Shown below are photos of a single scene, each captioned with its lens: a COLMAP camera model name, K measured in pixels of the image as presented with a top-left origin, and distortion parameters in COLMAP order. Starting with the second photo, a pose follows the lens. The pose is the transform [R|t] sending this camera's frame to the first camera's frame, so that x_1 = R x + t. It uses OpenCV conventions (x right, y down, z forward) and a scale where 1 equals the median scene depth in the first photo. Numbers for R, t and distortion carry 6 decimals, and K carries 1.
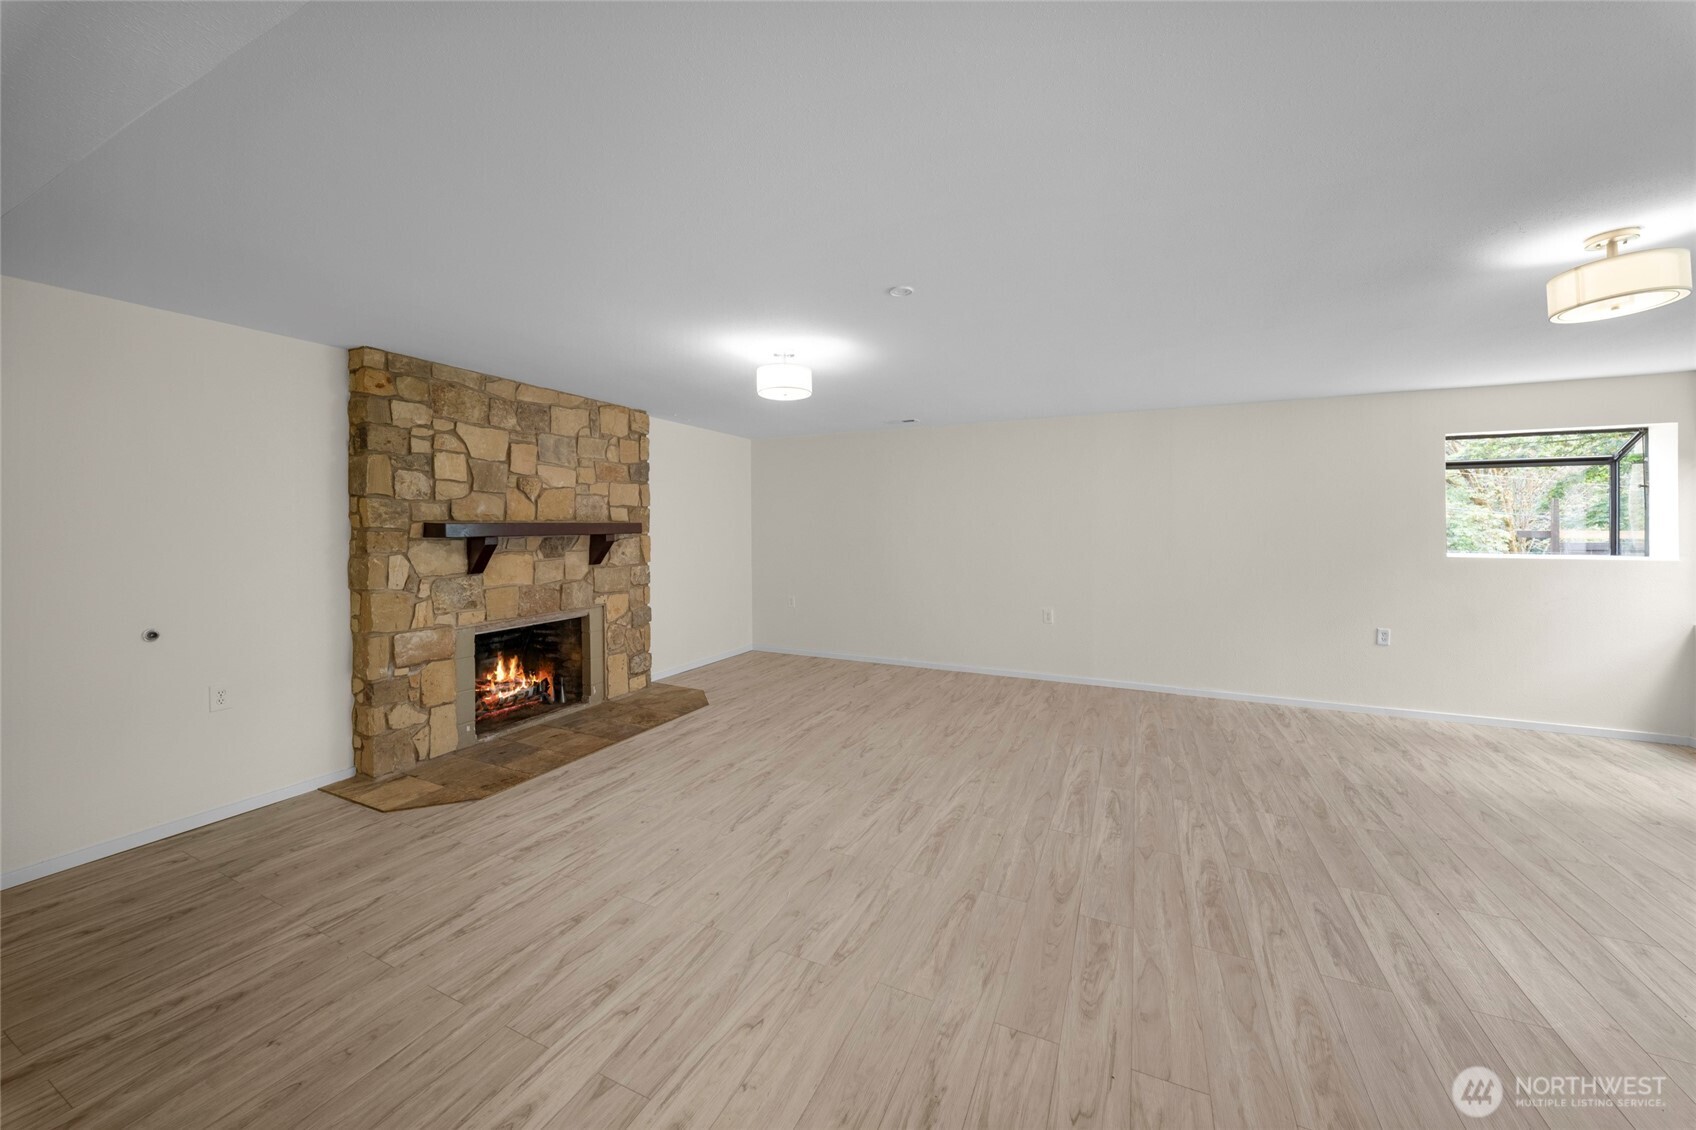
lens RADIAL K [[601.5, 0, 854.5], [0, 601.5, 544.2], [0, 0, 1]] dist [0.020223, -0.013411]
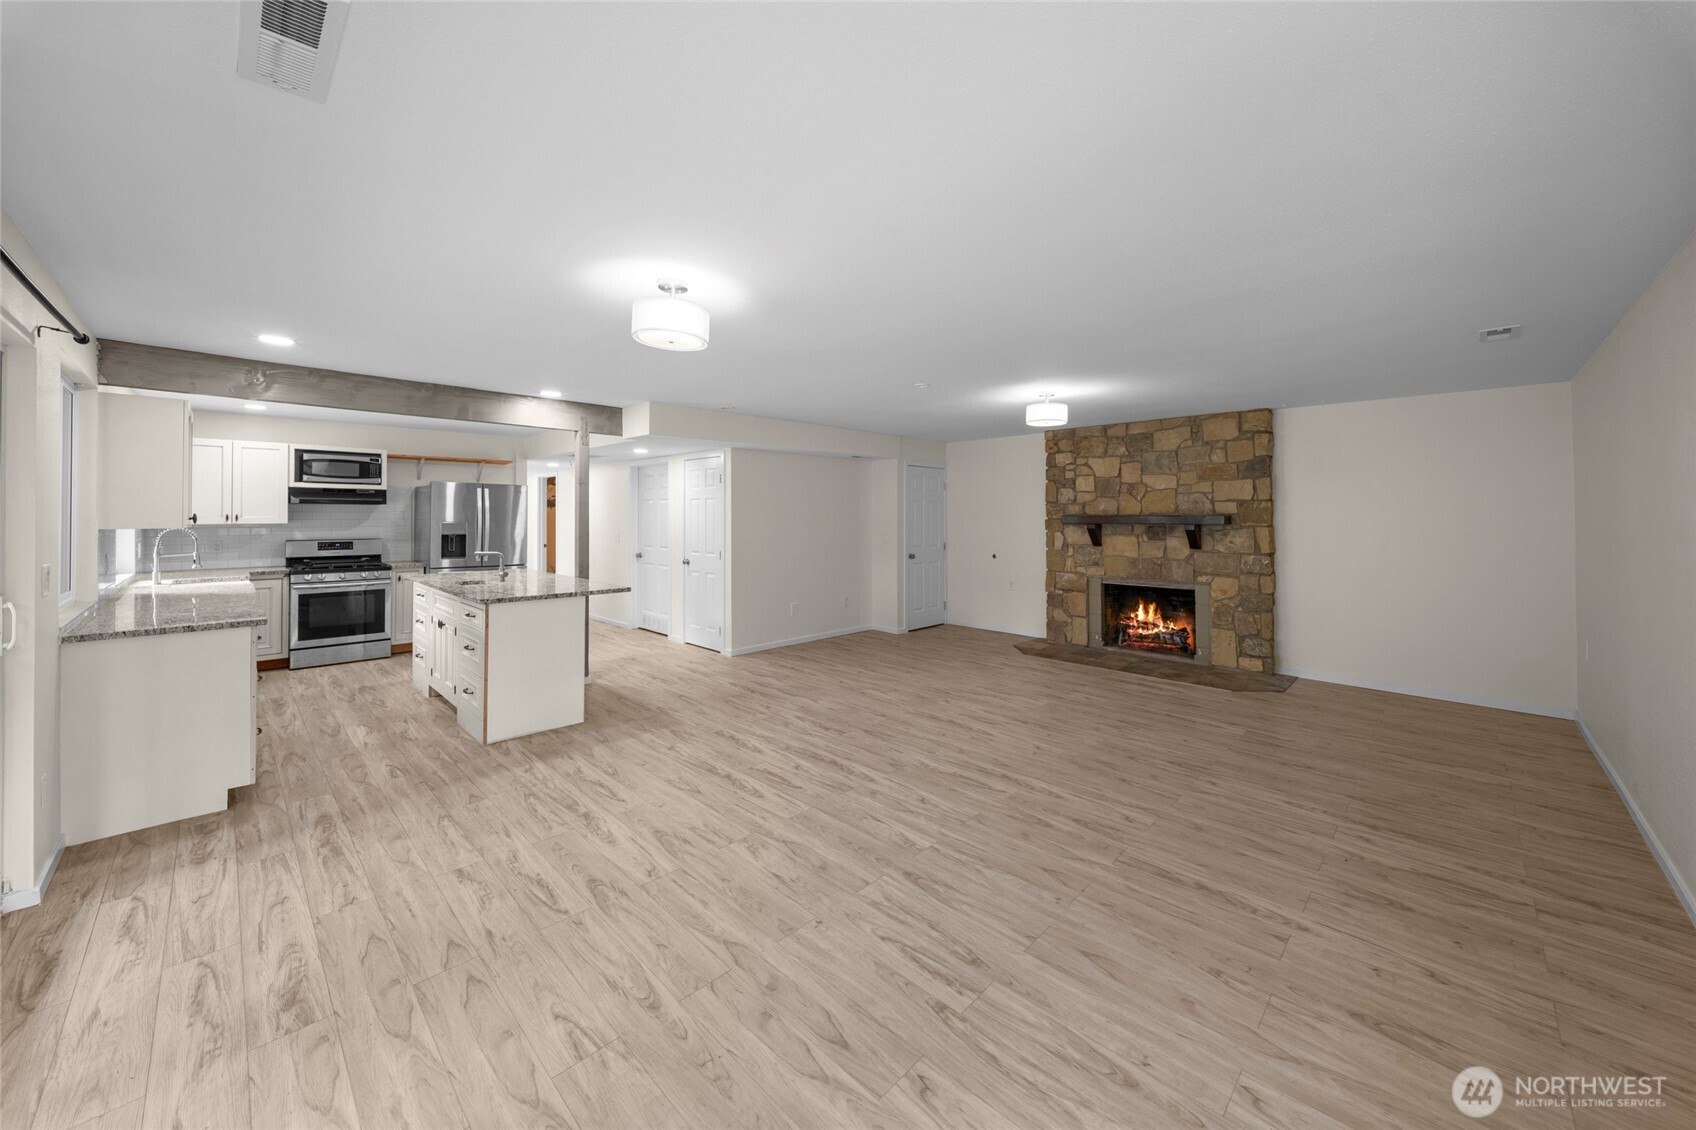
lens RADIAL K [[601.5, 0, 854.5], [0, 601.5, 544.2], [0, 0, 1]] dist [0.020223, -0.013411]
pose [[-0.316233, 0.043838, -0.947668, 1.112321], [-0.034136, 0.997759, 0.057546, -0.027161], [0.948067, 0.050548, -0.314028, 0.837489]]
